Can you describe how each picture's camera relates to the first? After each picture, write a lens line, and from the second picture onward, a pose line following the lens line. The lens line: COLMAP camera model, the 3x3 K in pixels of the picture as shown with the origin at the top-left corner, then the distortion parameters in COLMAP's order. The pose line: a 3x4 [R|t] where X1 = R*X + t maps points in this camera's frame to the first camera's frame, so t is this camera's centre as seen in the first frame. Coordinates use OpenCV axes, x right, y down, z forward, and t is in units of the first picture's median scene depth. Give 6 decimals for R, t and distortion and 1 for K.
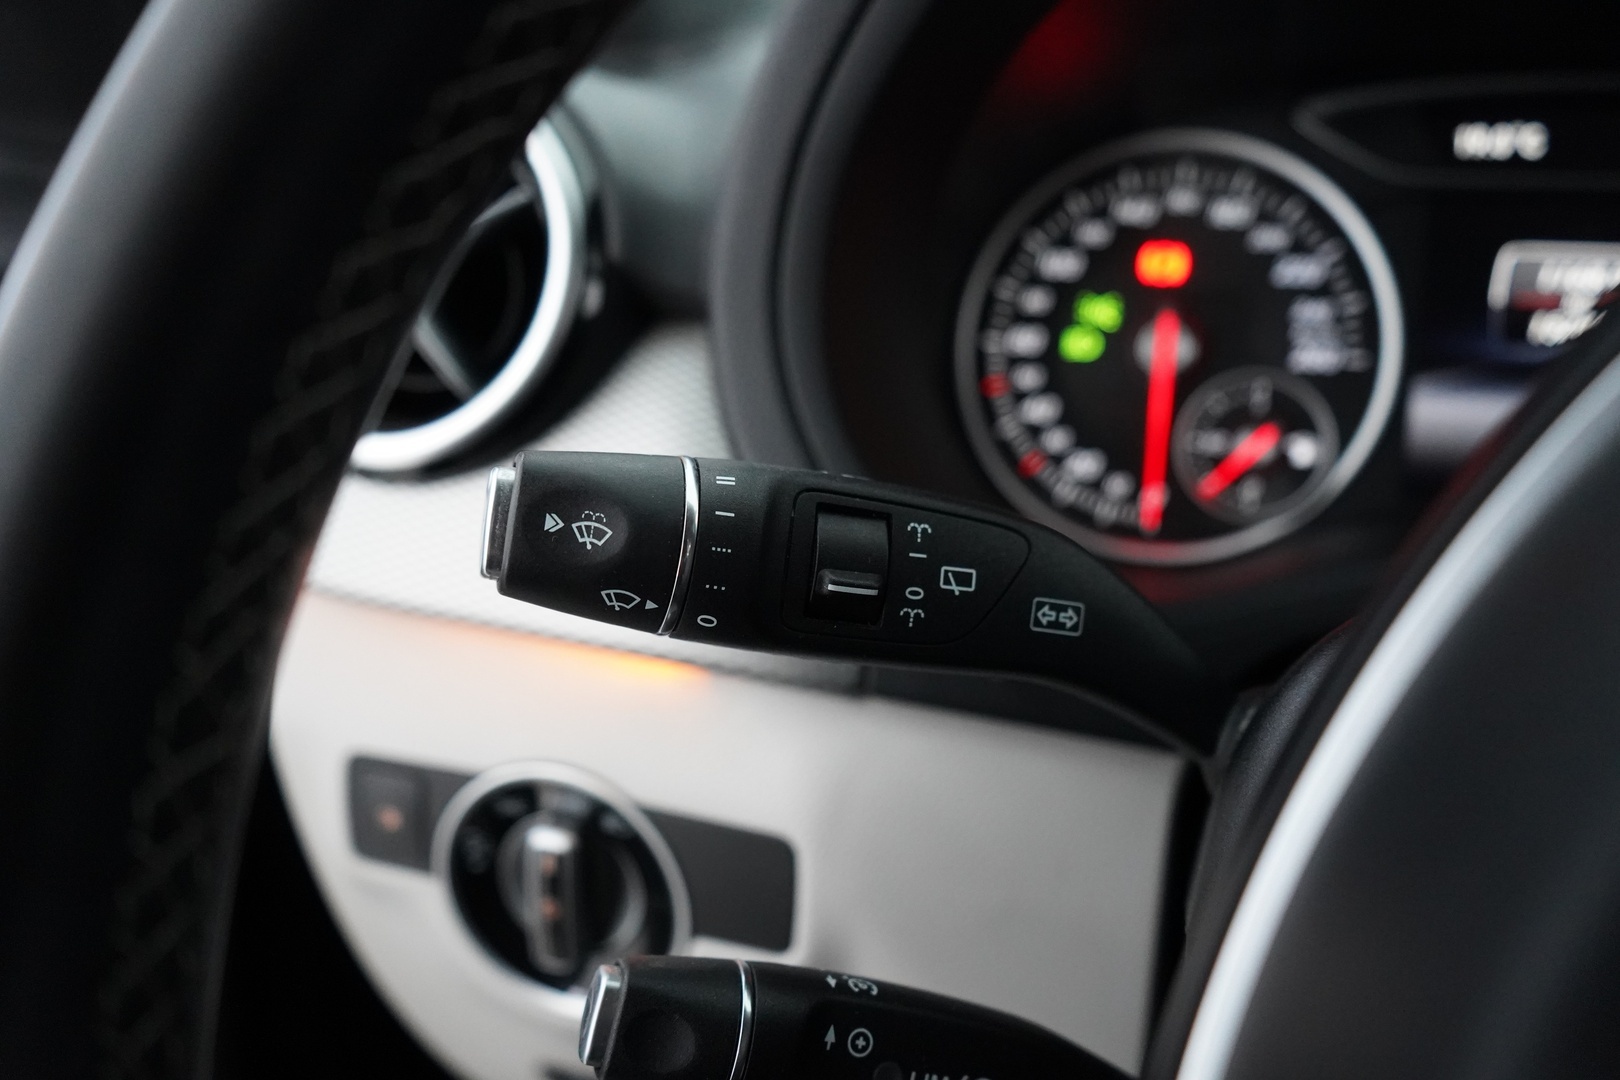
lens RADIAL K [[1262.6, 0, 804.7], [0, 1262.6, 537.4], [0, 0, 1]] dist [-0.035191, 0.001650]
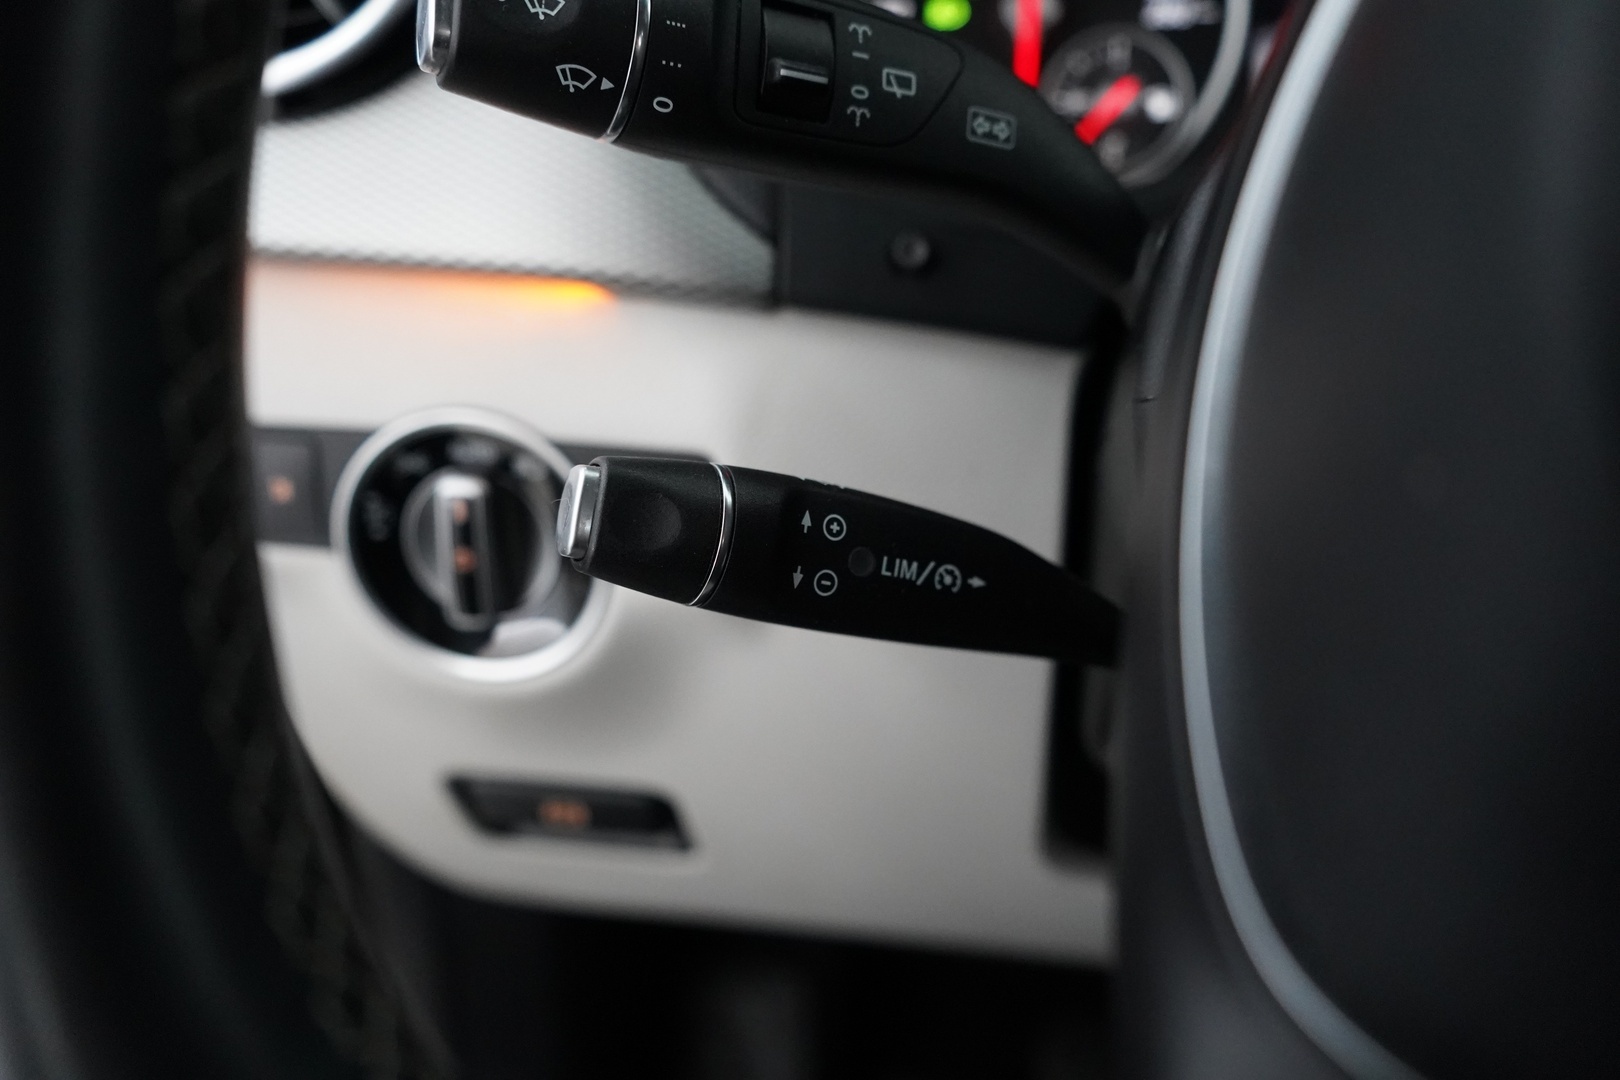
lens RADIAL K [[1262.6, 0, 804.7], [0, 1262.6, 537.4], [0, 0, 1]] dist [-0.035191, 0.001650]
pose [[0.985627, -0.065301, 0.155803, -0.135792], [0.053007, 0.995238, 0.081800, 0.311676], [-0.160403, -0.072366, 0.984395, -0.013887]]
